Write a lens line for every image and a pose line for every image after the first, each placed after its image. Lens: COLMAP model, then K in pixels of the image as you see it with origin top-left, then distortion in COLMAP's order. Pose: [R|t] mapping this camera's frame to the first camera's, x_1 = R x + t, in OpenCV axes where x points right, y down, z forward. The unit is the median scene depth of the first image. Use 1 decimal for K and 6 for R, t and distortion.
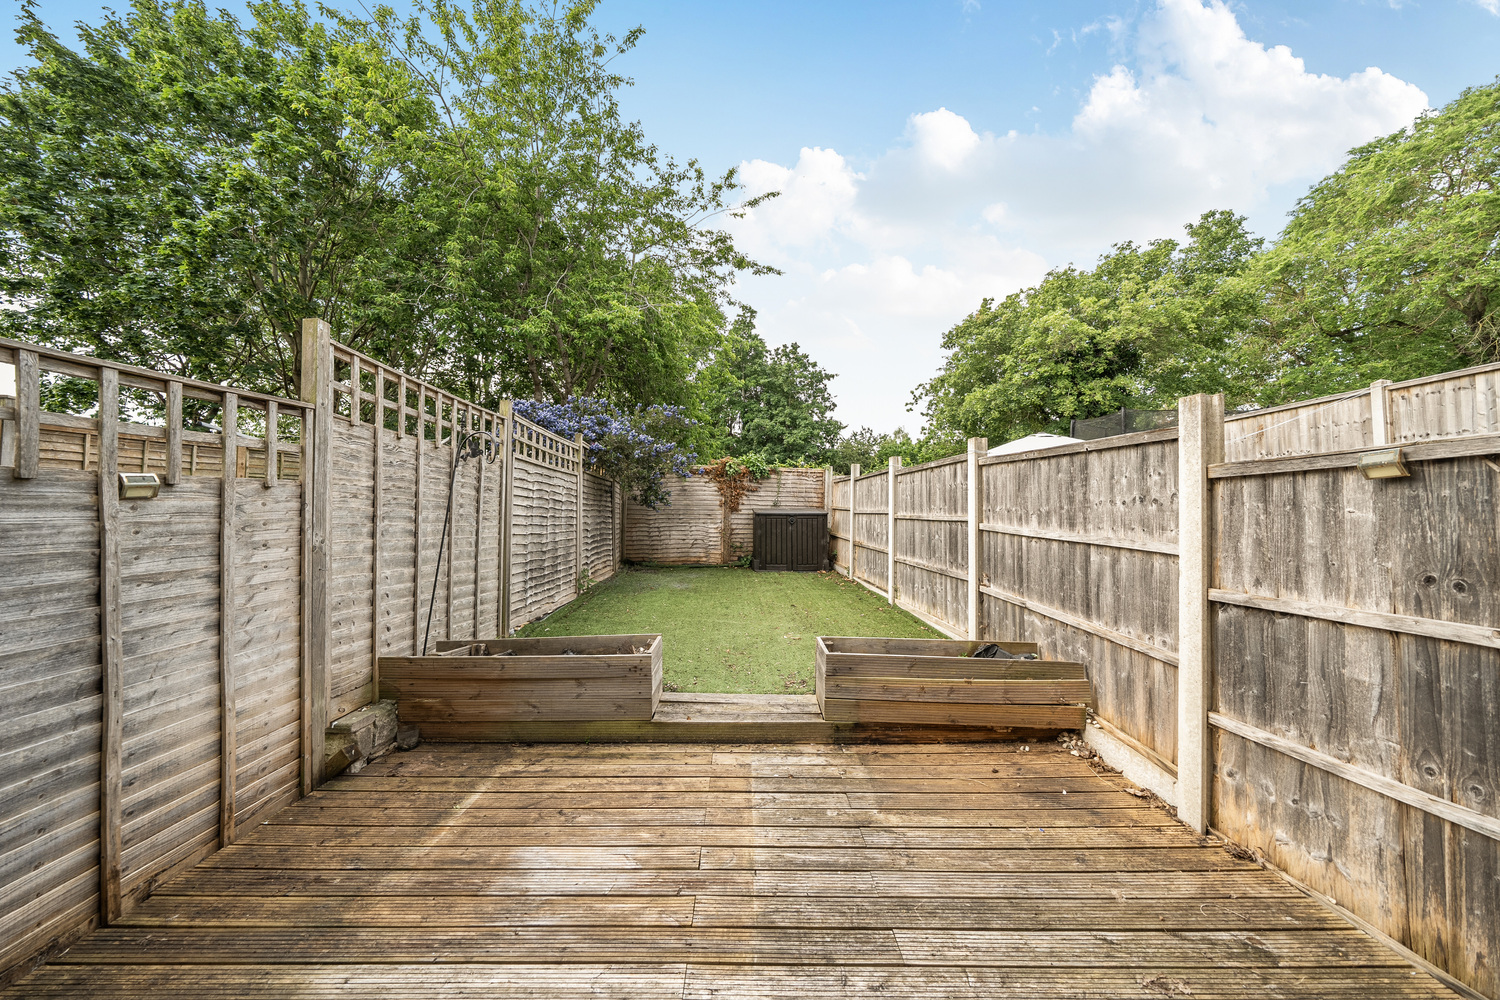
lens RADIAL K [[518.4, 0, 744.1], [0, 518.4, 513.7], [0, 0, 1]] dist [0.000266, 0.000035]
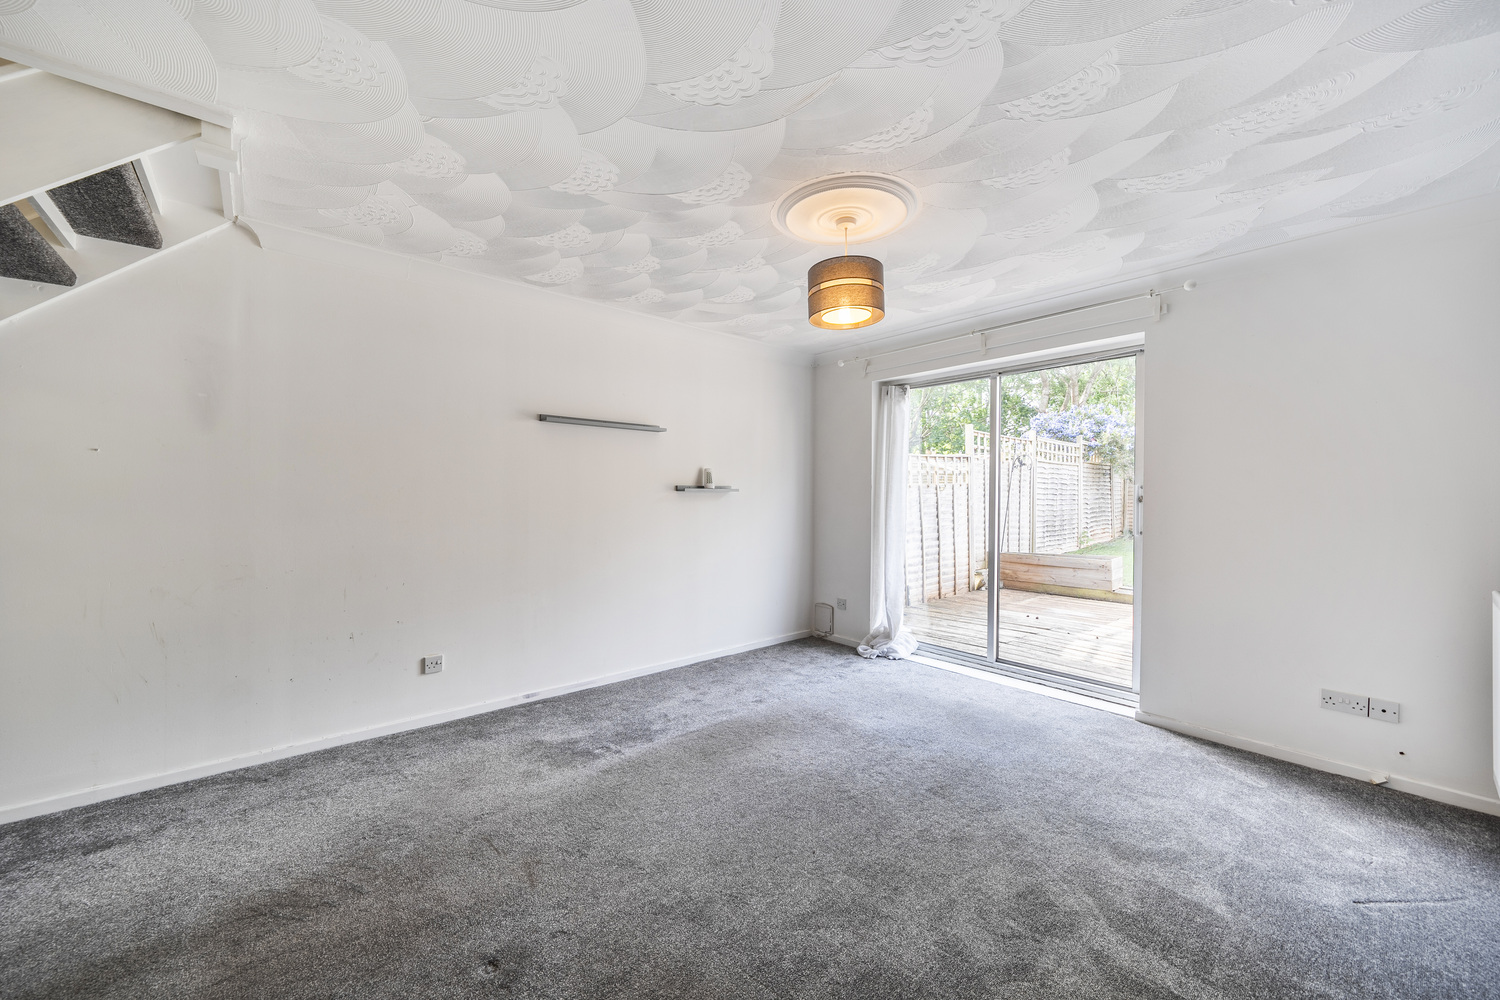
lens RADIAL K [[565.7, 0, 740.4], [0, 565.7, 496.2], [0, 0, 1]] dist [-0.001612, -0.000279]
pose [[0.650999, 0.000828, -0.759078, 0.581667], [0.008938, 0.999922, 0.008756, -0.023037], [0.759026, -0.012485, 0.650940, -1.650221]]
